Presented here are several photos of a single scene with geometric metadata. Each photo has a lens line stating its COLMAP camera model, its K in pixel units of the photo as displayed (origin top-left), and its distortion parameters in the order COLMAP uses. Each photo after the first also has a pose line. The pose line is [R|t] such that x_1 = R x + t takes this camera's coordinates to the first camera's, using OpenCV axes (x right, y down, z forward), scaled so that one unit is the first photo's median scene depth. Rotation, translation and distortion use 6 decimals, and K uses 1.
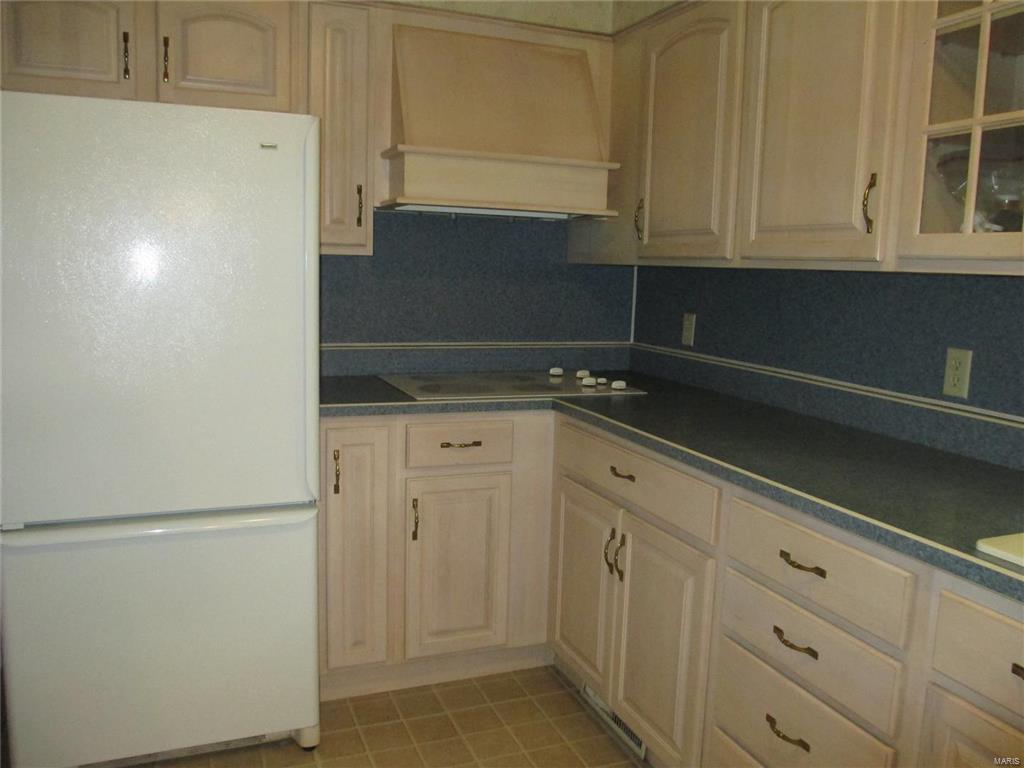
lens RADIAL K [[910.5, 0, 563.9], [0, 910.5, 402.0], [0, 0, 1]] dist [0.000794, 0.005470]
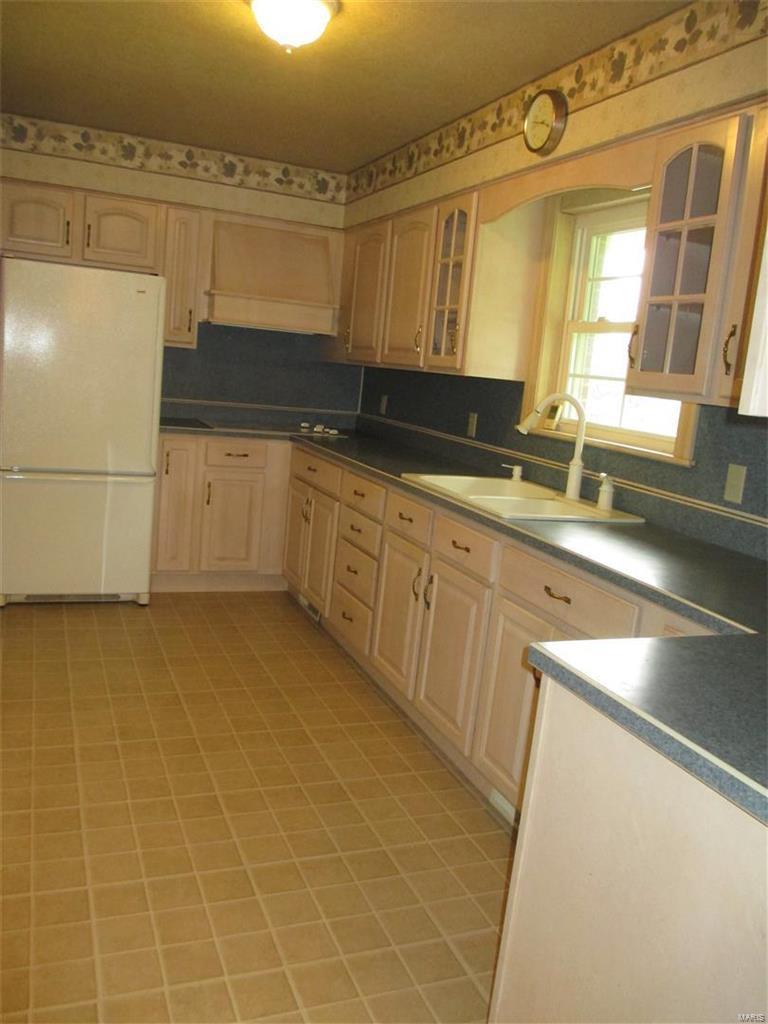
lens RADIAL K [[900.7, 0, 398.8], [0, 900.7, 509.0], [0, 0, 1]] dist [0.056522, -0.000327]
pose [[0.997660, 0.063102, -0.026311, 0.267125], [-0.062971, 0.997999, 0.005773, 0.123493], [0.026623, -0.004103, 0.999637, -0.807687]]
